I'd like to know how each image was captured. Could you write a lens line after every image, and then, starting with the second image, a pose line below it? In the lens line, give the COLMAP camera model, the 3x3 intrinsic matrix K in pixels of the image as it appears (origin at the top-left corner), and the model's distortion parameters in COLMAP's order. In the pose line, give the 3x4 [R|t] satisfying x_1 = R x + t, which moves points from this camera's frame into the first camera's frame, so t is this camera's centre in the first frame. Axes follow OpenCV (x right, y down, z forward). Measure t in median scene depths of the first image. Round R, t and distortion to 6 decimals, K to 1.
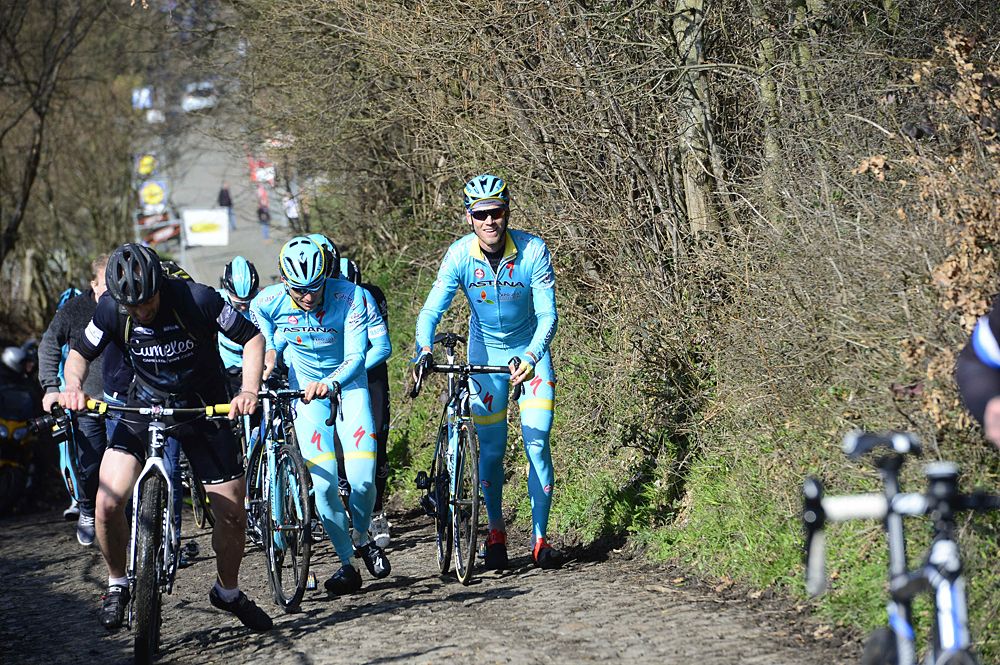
lens RADIAL K [[5716.0, 0, 500.0], [0, 5716.0, 332.5], [0, 0, 1]] dist [2.514273, 23.877802]
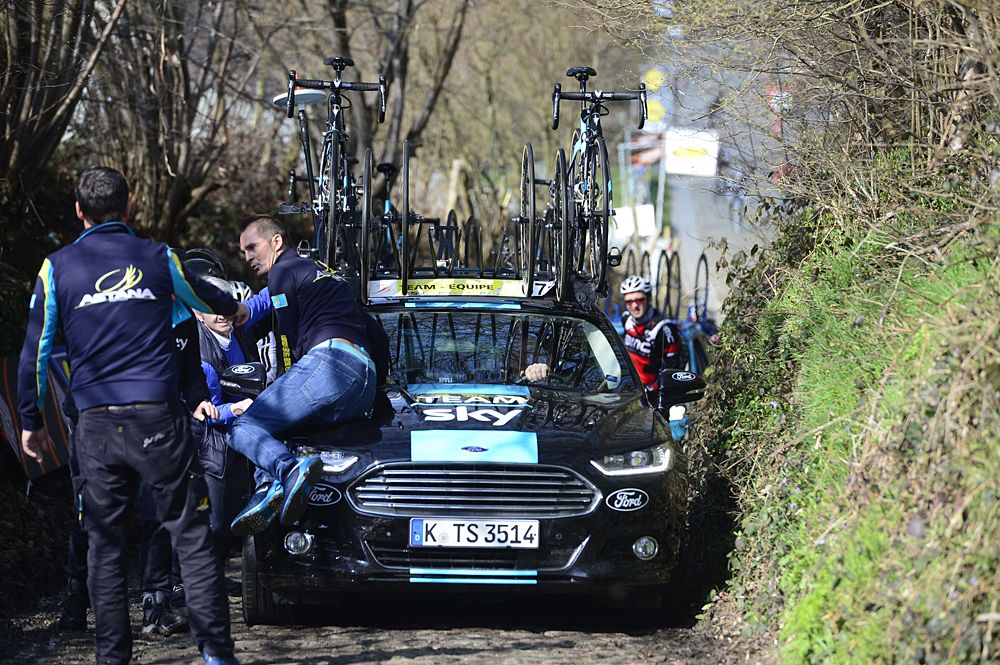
lens RADIAL K [[5716.0, 0, 500.0], [0, 5716.0, 332.5], [0, 0, 1]] dist [2.514273, 23.877802]
pose [[0.990773, 0.103756, -0.087199, -0.004348], [-0.102691, 0.994574, 0.016622, -0.013632], [0.088450, -0.007514, 0.996052, 0.631763]]
